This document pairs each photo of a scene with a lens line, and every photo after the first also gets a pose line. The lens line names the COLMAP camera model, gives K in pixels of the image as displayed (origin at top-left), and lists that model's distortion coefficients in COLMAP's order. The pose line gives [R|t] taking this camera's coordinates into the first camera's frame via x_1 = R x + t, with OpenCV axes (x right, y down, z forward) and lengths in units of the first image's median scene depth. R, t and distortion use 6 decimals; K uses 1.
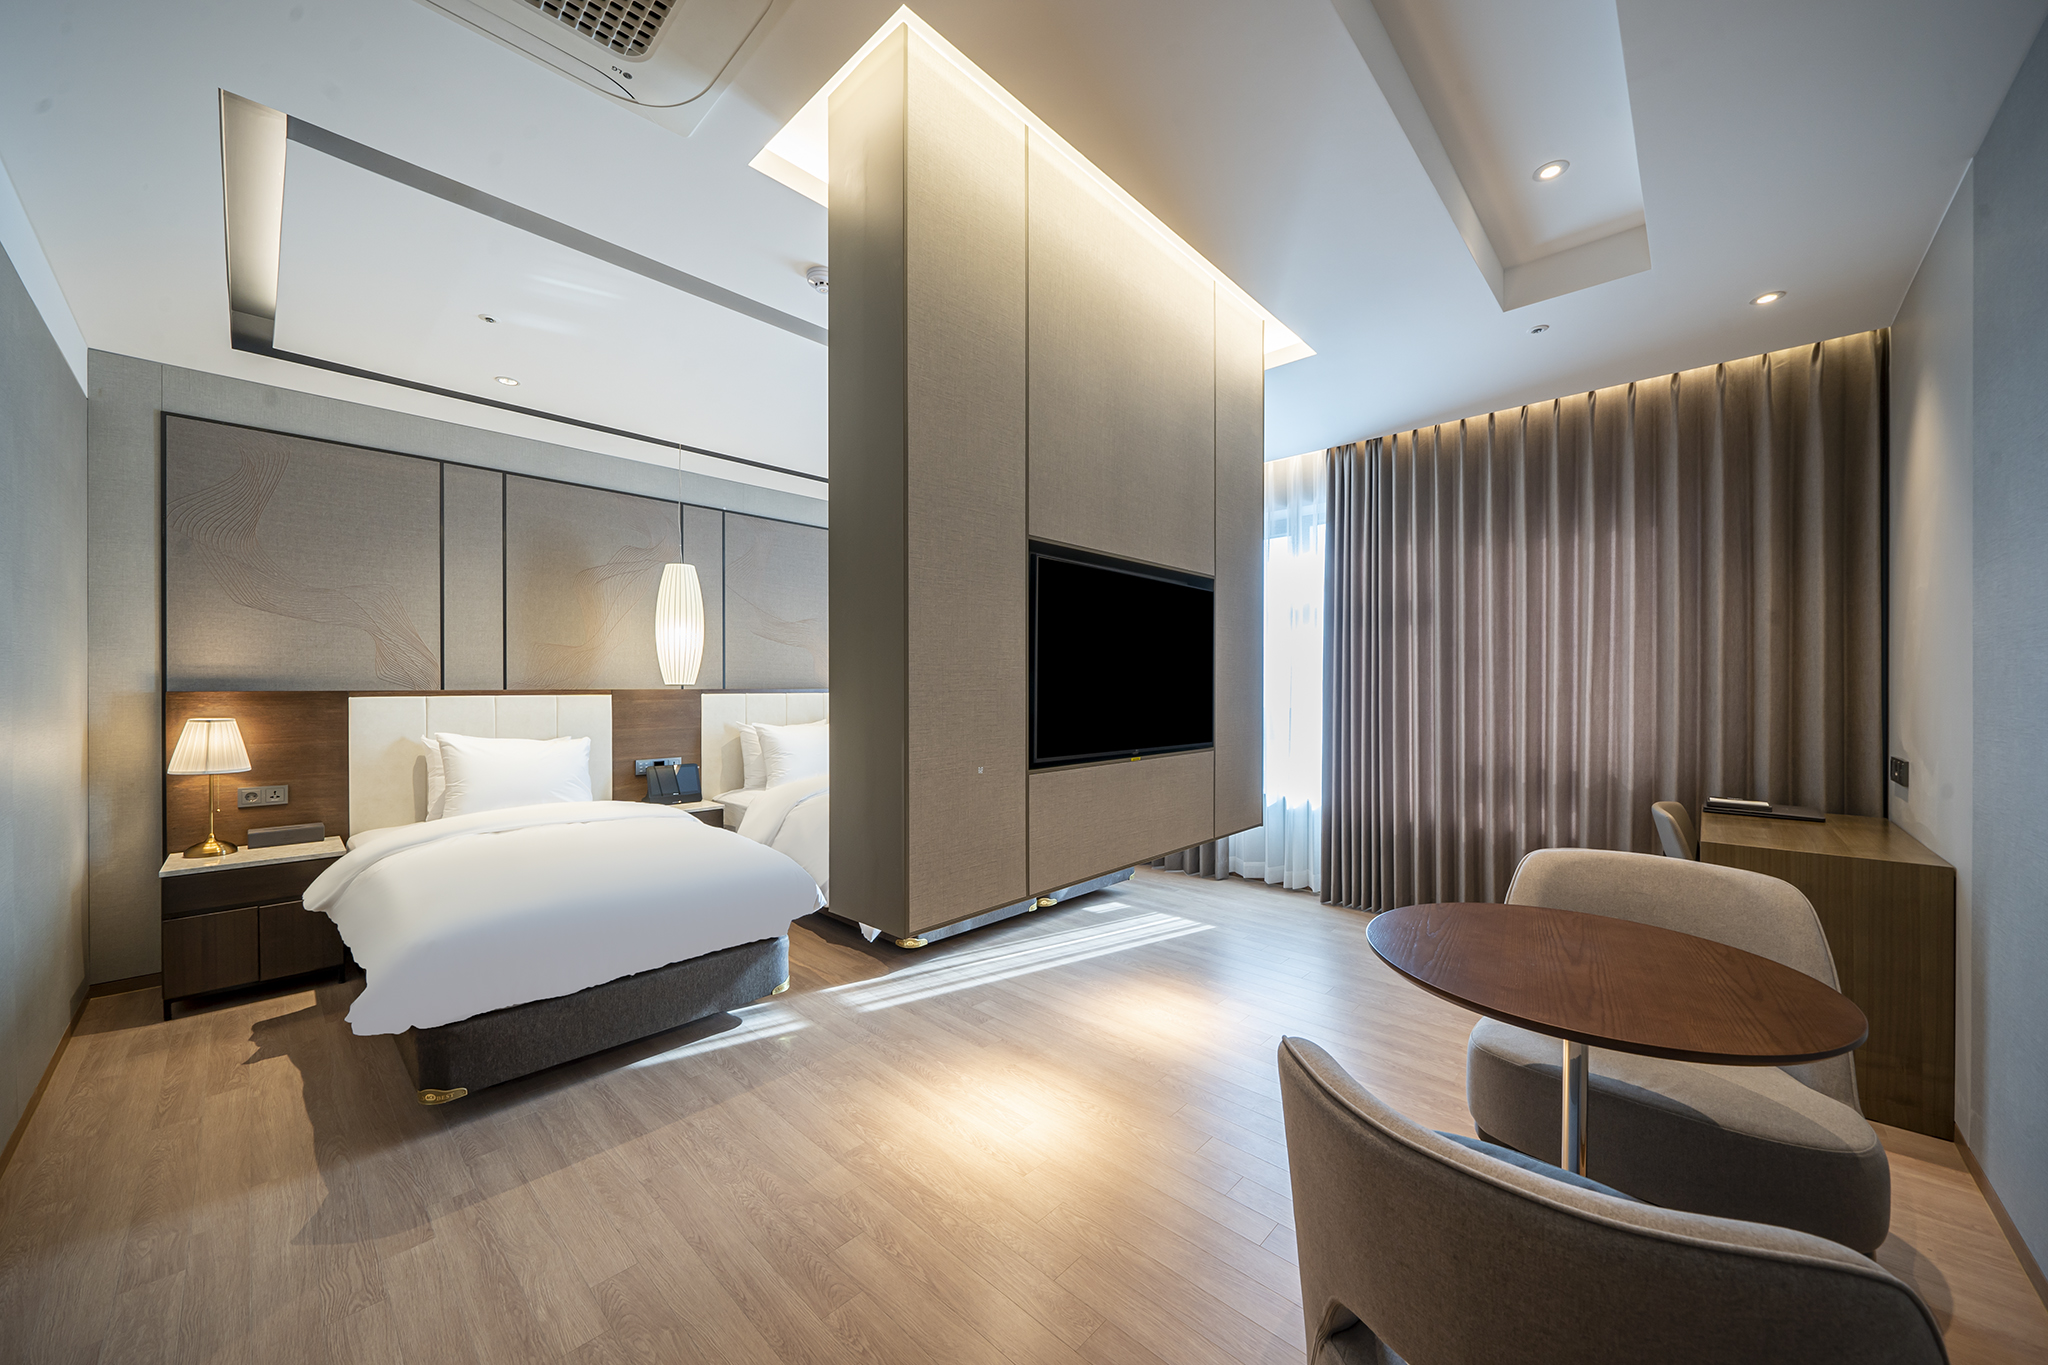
lens RADIAL K [[738.4, 0, 1024.0], [0, 738.4, 682.5], [0, 0, 1]] dist [0.000044, 0.000001]
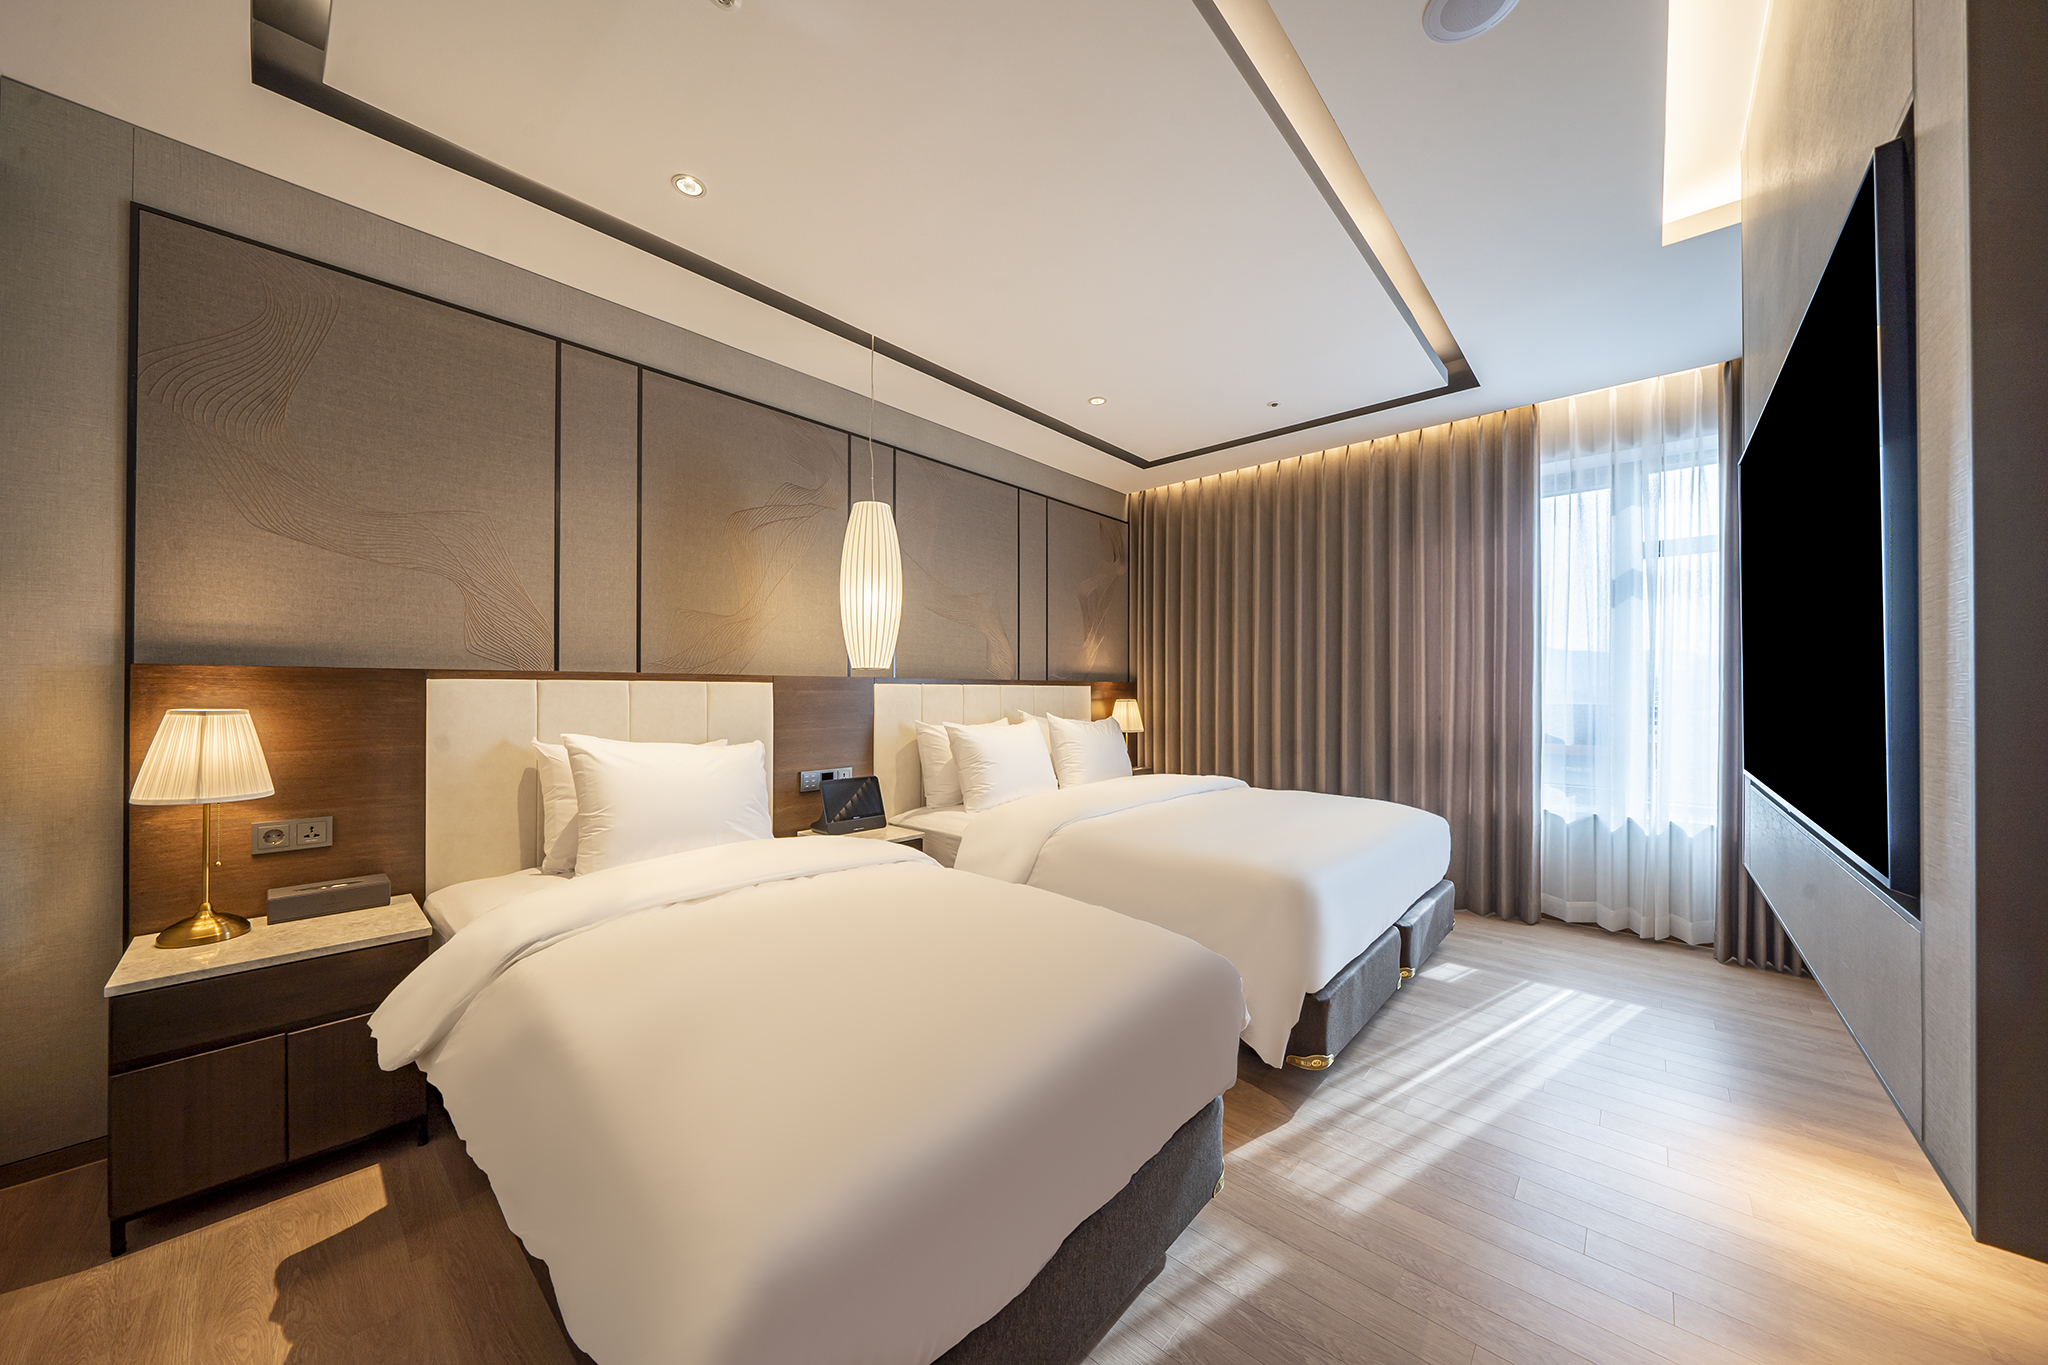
lens RADIAL K [[696.4, 0, 1018.1], [0, 696.4, 681.6], [0, 0, 1]] dist [-0.000543, -0.000039]
pose [[0.999802, 0.003116, 0.019656, -0.424647], [-0.002939, 0.999955, -0.009057, 0.027509], [-0.019684, 0.008997, 0.999766, 0.394279]]
